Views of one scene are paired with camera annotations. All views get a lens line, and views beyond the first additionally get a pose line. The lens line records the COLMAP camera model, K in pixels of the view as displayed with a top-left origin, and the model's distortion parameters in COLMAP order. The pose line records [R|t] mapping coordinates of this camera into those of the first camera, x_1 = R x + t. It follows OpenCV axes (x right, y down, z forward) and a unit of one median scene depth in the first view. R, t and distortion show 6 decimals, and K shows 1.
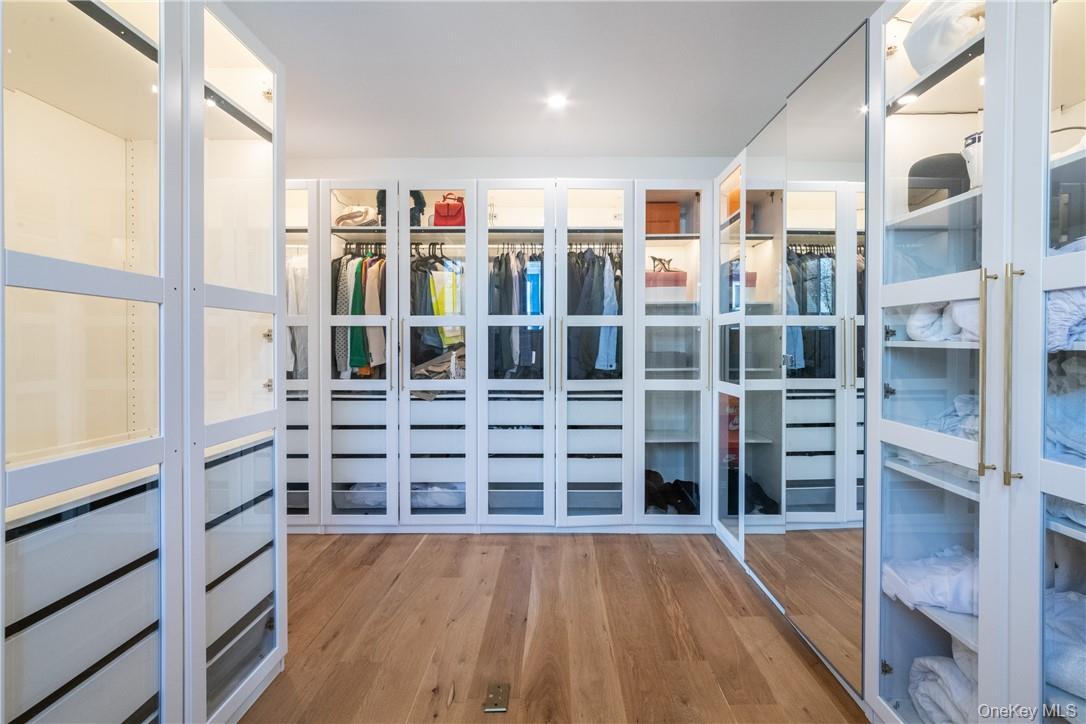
lens RADIAL K [[481.6, 0, 544.6], [0, 481.6, 353.0], [0, 0, 1]] dist [0.001240, -0.001007]
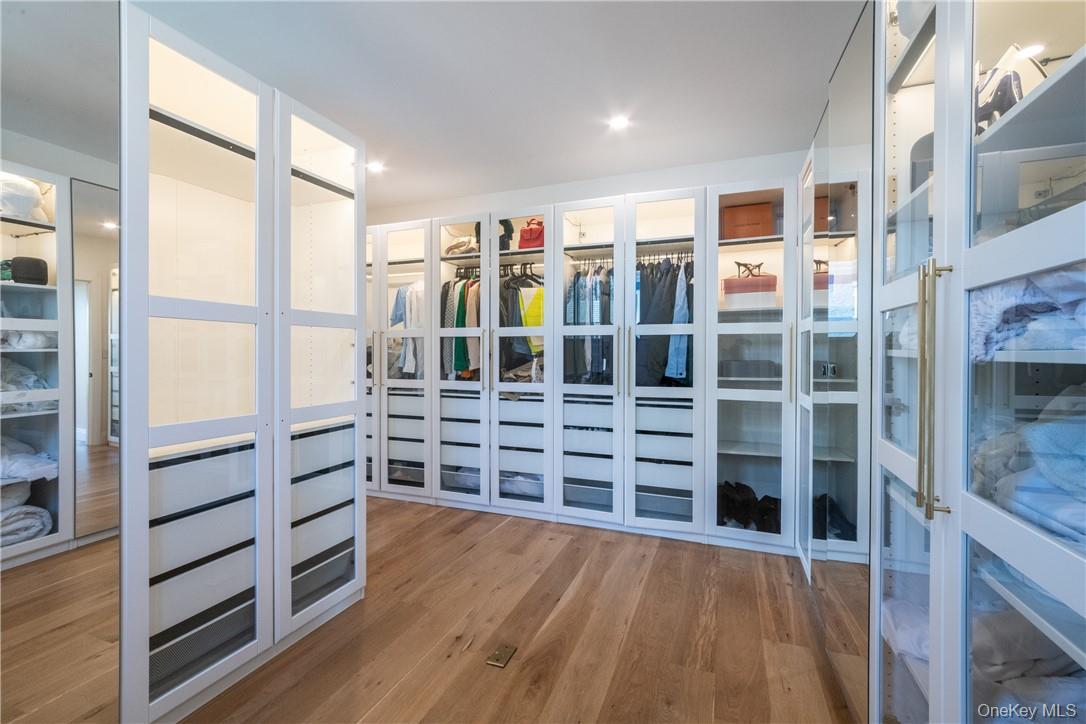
lens RADIAL K [[457.7, 0, 544.4], [0, 457.7, 361.4], [0, 0, 1]] dist [-0.004741, 0.000425]
pose [[0.934699, 0.010390, -0.355289, 0.218537], [-0.009621, 0.999946, 0.003930, -0.000379], [0.355311, -0.000255, 0.934748, 0.002389]]
